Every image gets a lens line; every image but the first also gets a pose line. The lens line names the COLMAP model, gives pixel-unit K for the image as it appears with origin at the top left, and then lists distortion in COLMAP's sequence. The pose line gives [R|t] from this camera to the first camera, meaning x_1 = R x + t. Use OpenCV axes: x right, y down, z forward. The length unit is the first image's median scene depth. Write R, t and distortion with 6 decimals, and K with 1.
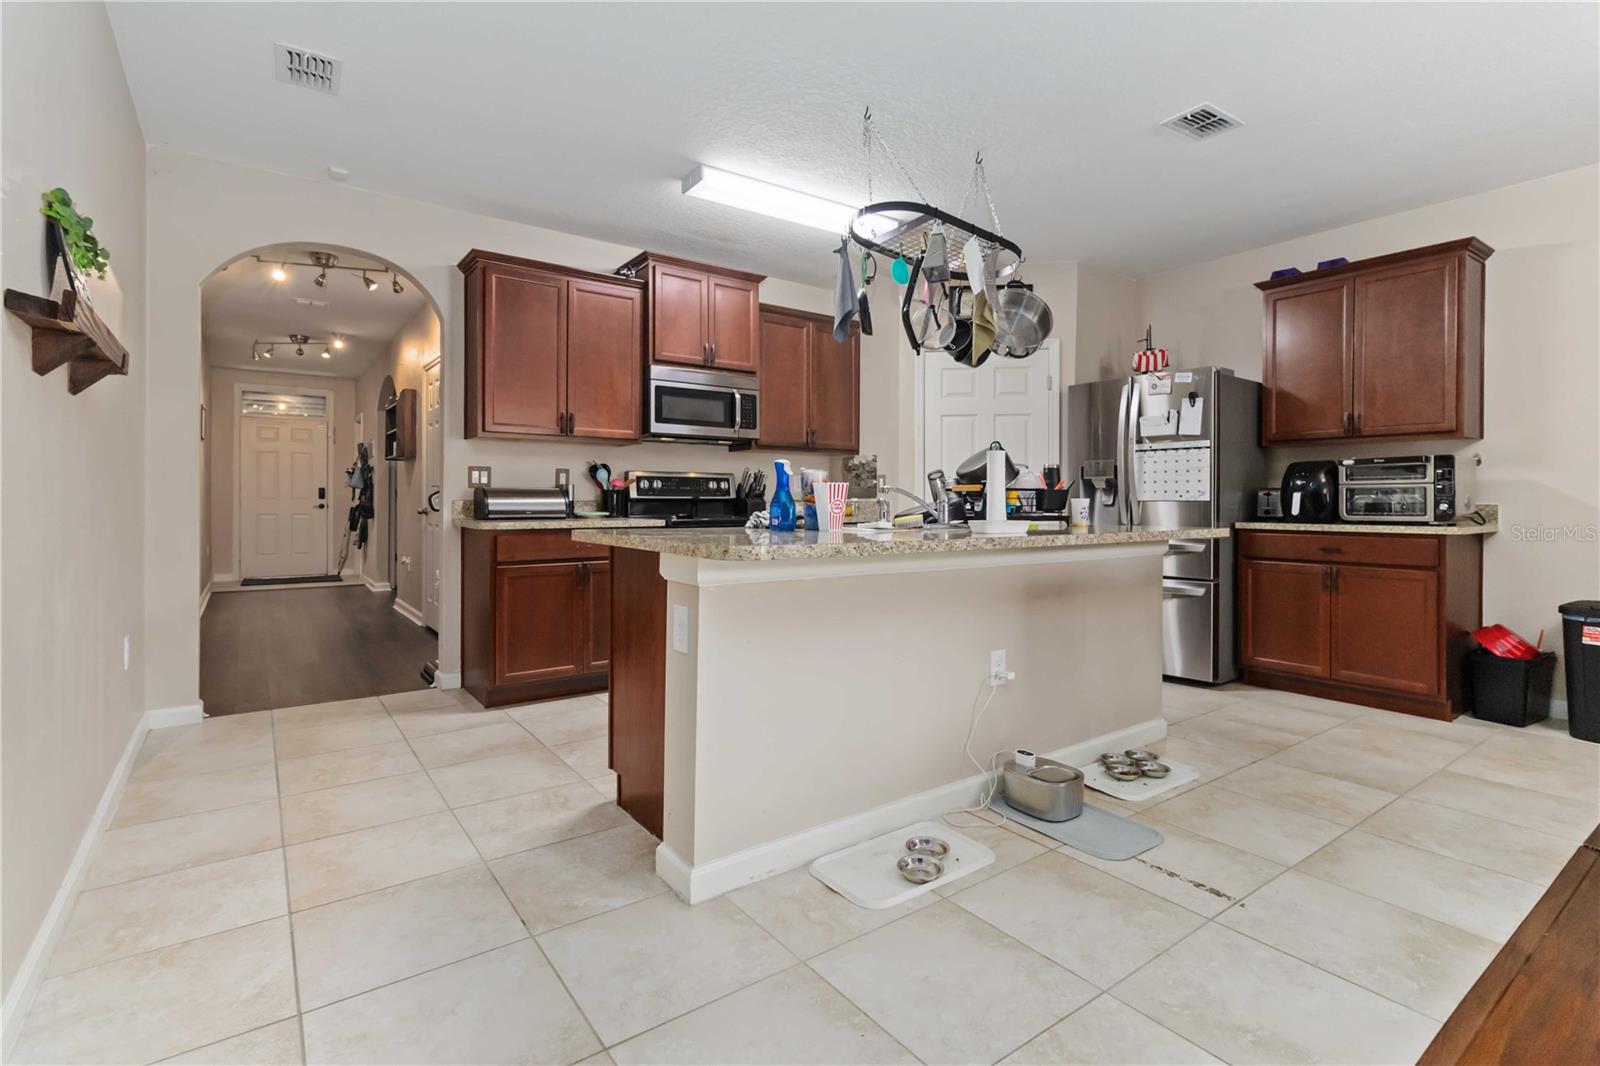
lens RADIAL K [[755.2, 0, 809.9], [0, 755.2, 500.6], [0, 0, 1]] dist [0.002325, 0.000658]
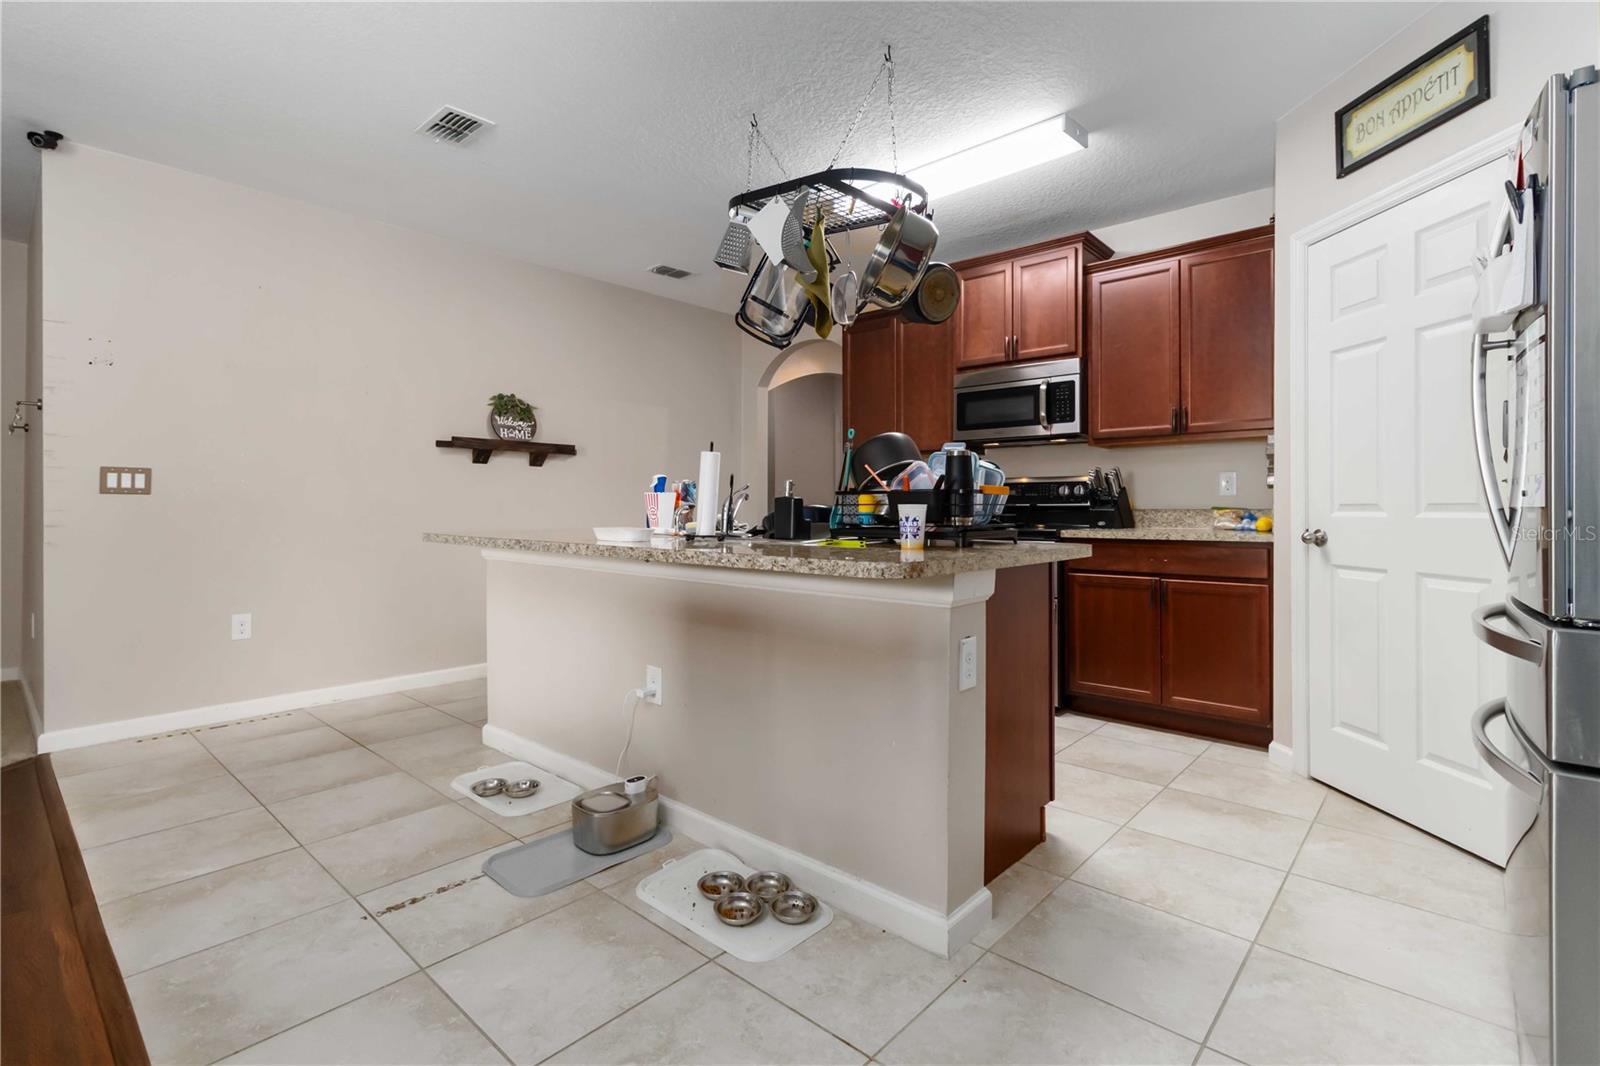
lens RADIAL K [[745.9, 0, 802.2], [0, 745.9, 498.7], [0, 0, 1]] dist [0.002125, 0.000007]
pose [[0.203459, -0.013382, -0.978992, 0.724087], [-0.000600, 0.999905, -0.013793, 0.000868], [0.979083, 0.003394, 0.203431, 0.596761]]
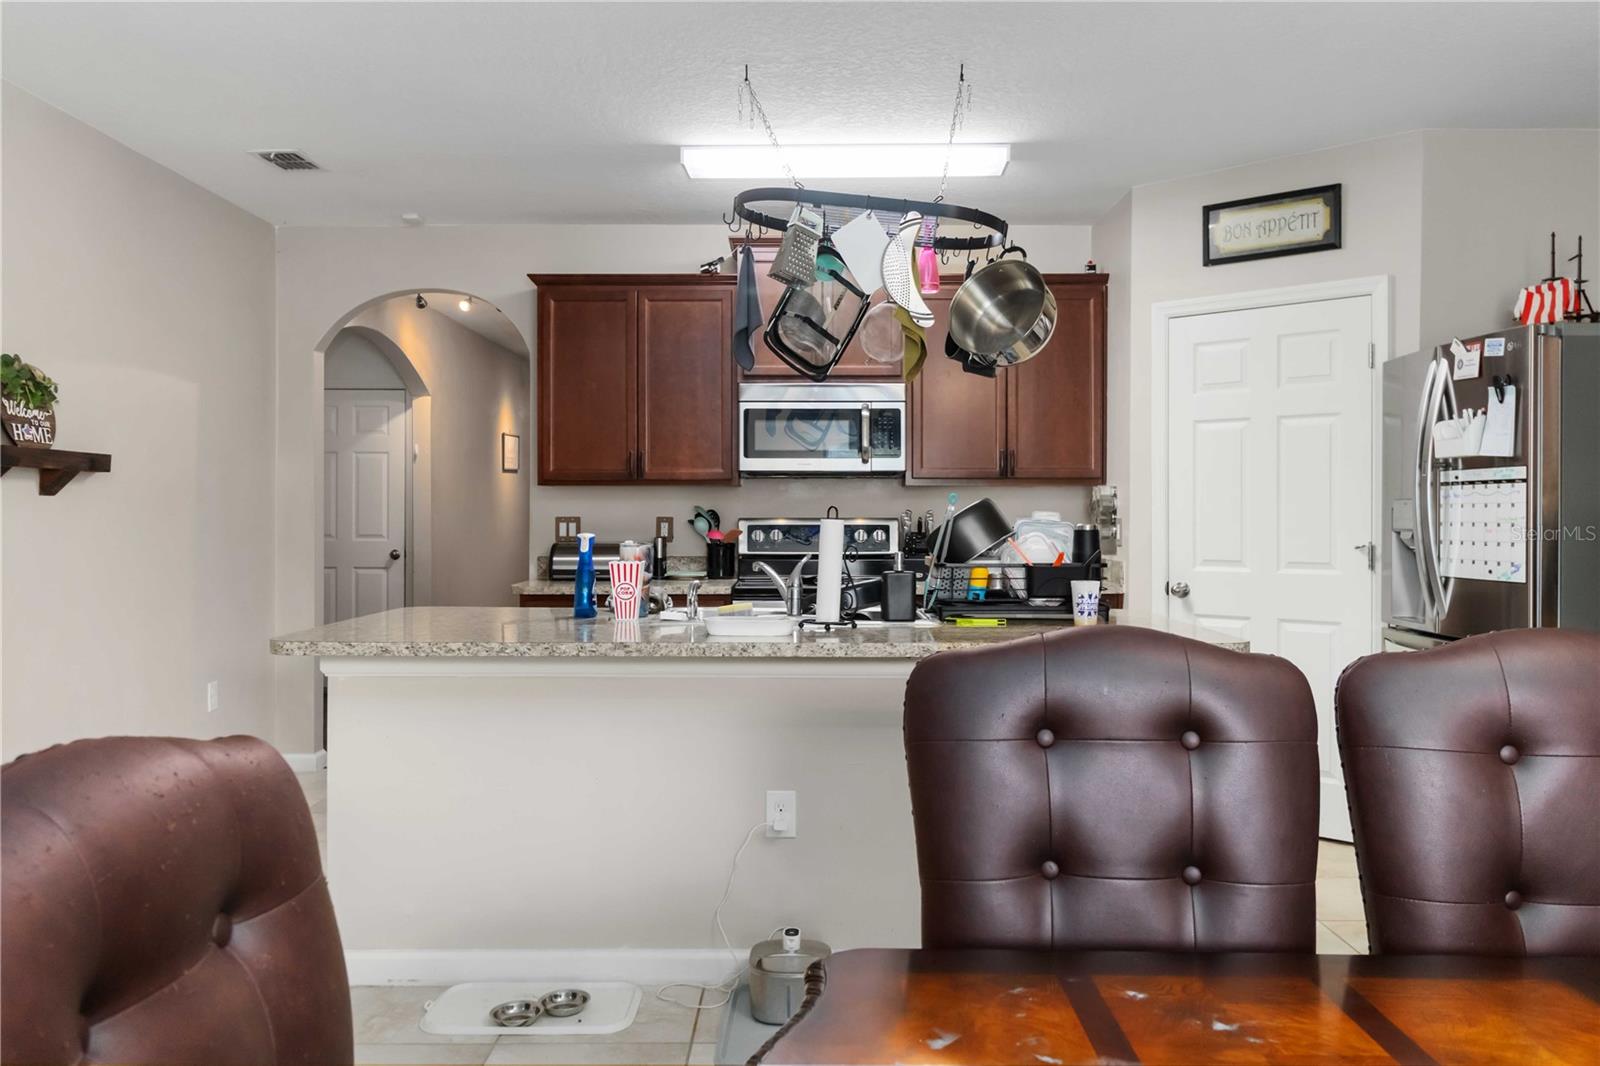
lens RADIAL K [[1267.5, 0, 806.4], [0, 1267.5, 507.6], [0, 0, 1]] dist [0.005138, 0.000910]
pose [[0.801919, -0.004919, -0.597413, 0.614941], [0.001893, 0.999982, -0.005694, -0.045281], [0.597430, 0.003435, 0.801913, 0.004729]]
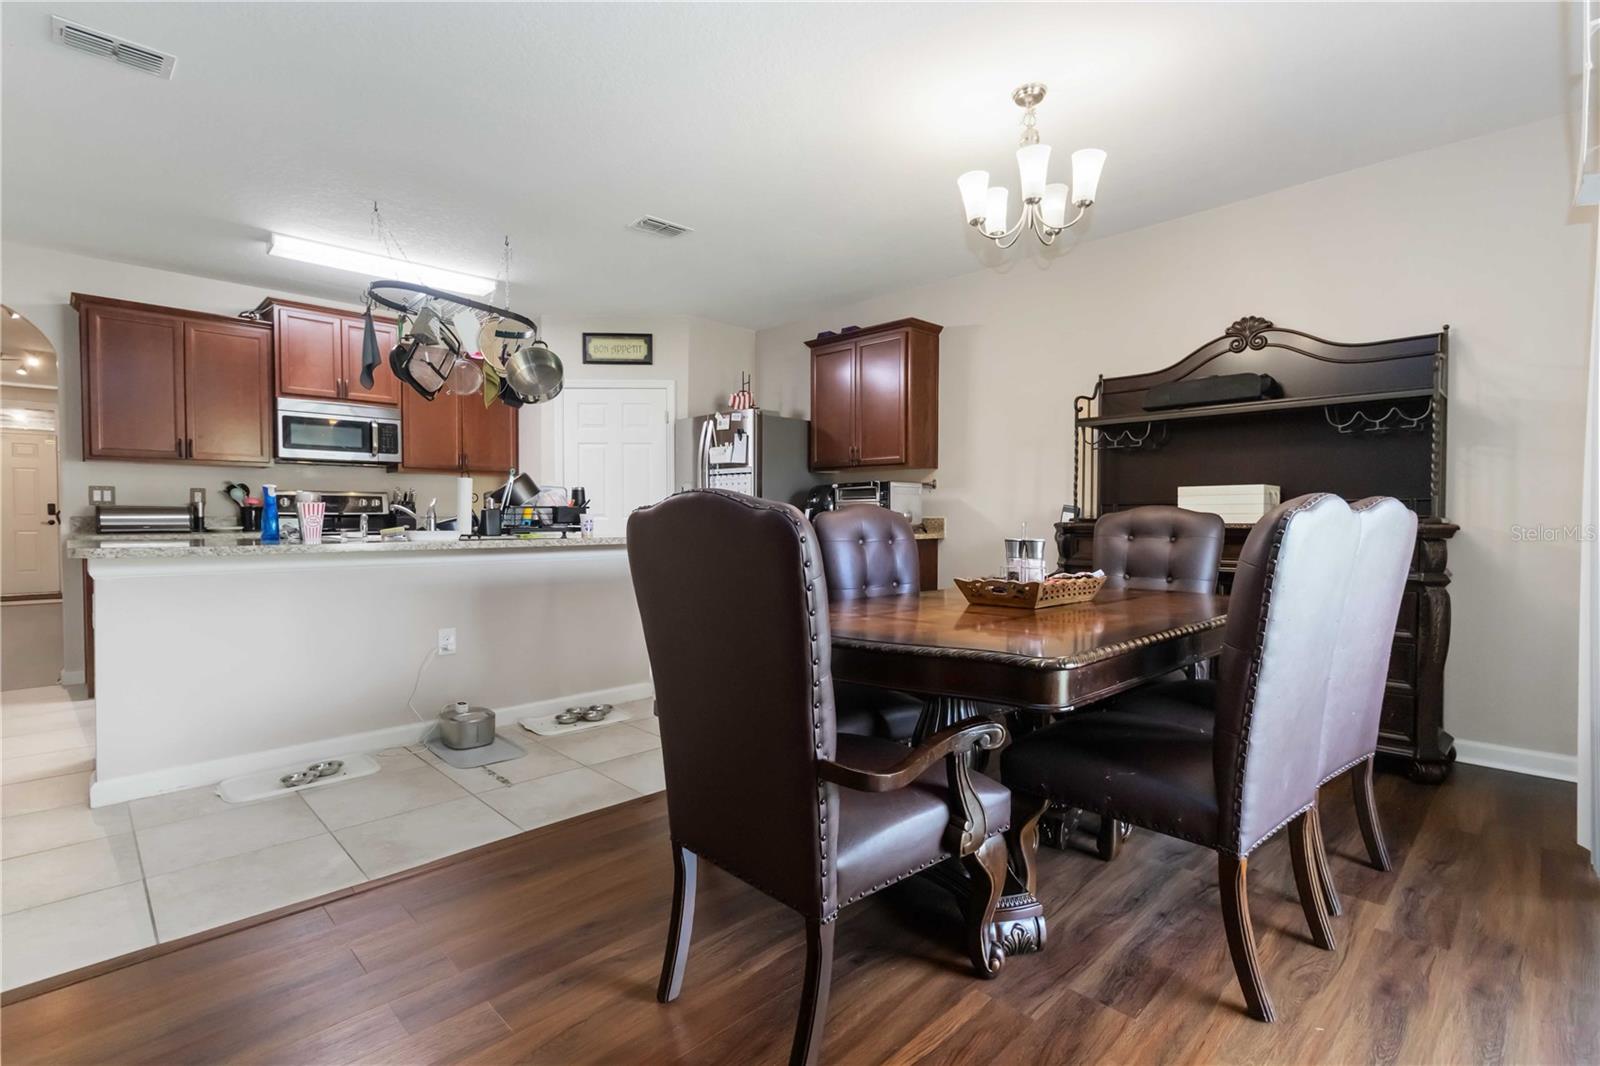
lens RADIAL K [[746.9, 0, 805.9], [0, 746.9, 534.3], [0, 0, 1]] dist [0.002999, 0.000354]
pose [[0.989561, -0.005948, 0.143995, 0.413732], [0.002180, 0.999651, 0.026312, -0.000968], [-0.144101, -0.025723, 0.989229, -0.235989]]
